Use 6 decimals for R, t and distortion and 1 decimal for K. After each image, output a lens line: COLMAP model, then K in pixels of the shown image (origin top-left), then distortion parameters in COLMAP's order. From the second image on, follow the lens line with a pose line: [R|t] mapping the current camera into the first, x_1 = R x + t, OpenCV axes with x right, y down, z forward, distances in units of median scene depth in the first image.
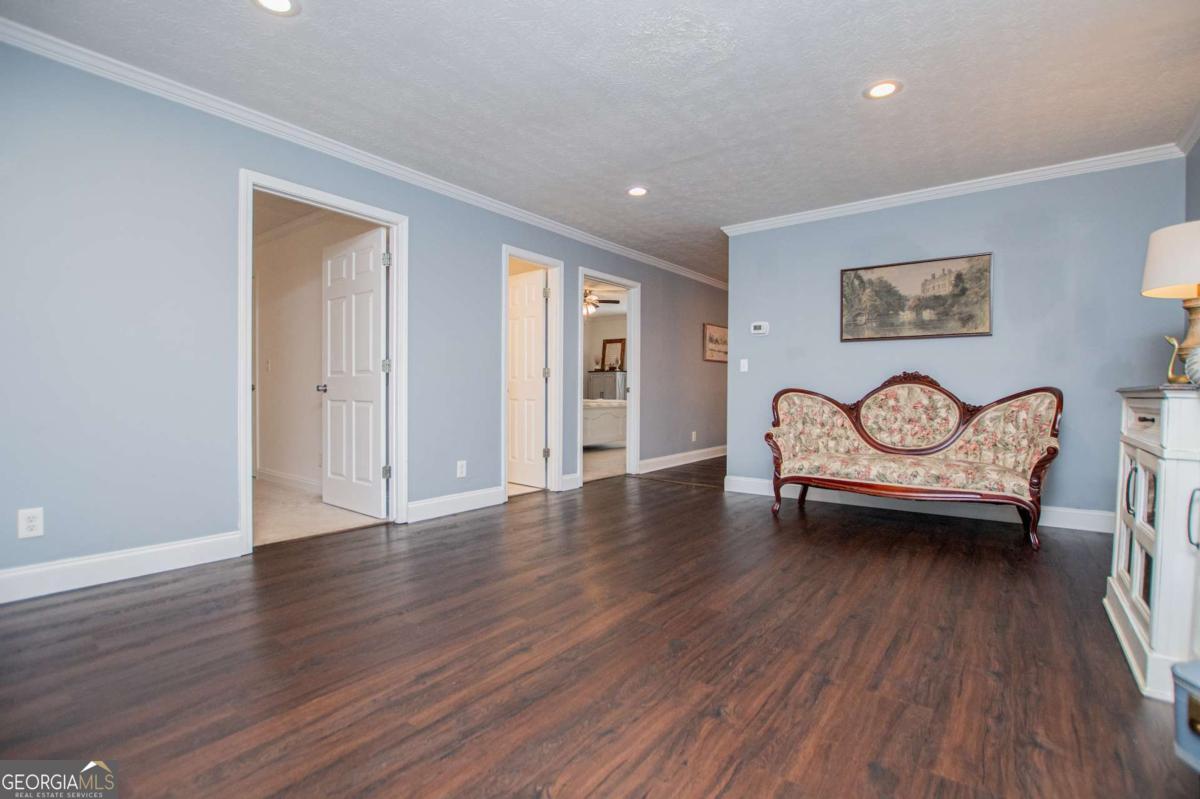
lens RADIAL K [[532.5, 0, 599.9], [0, 532.5, 401.5], [0, 0, 1]] dist [-0.022653, 0.001893]
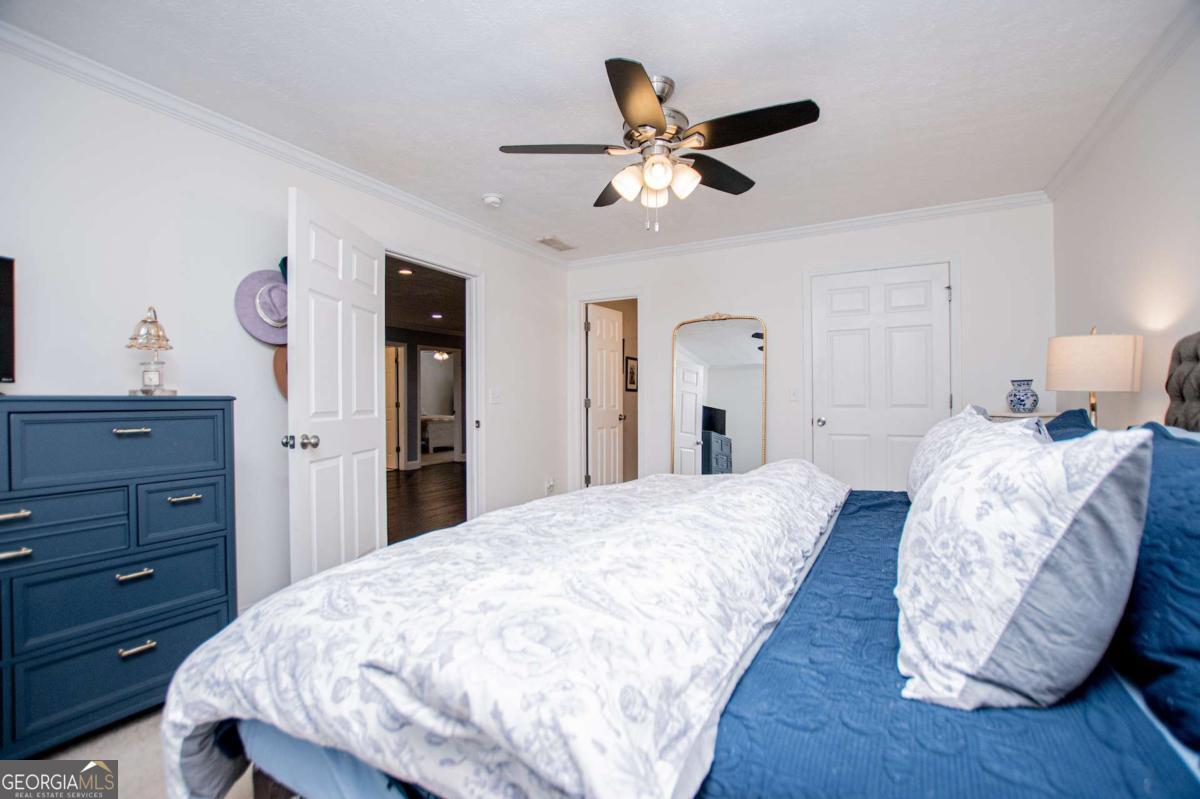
lens RADIAL K [[532.5, 0, 597.2], [0, 532.5, 396.8], [0, 0, 1]] dist [-0.022653, 0.001893]
pose [[0.989187, -0.009918, 0.146321, 0.302331], [0.012711, 0.999754, -0.018160, -0.038207], [-0.146105, 0.019823, 0.989070, -0.863563]]
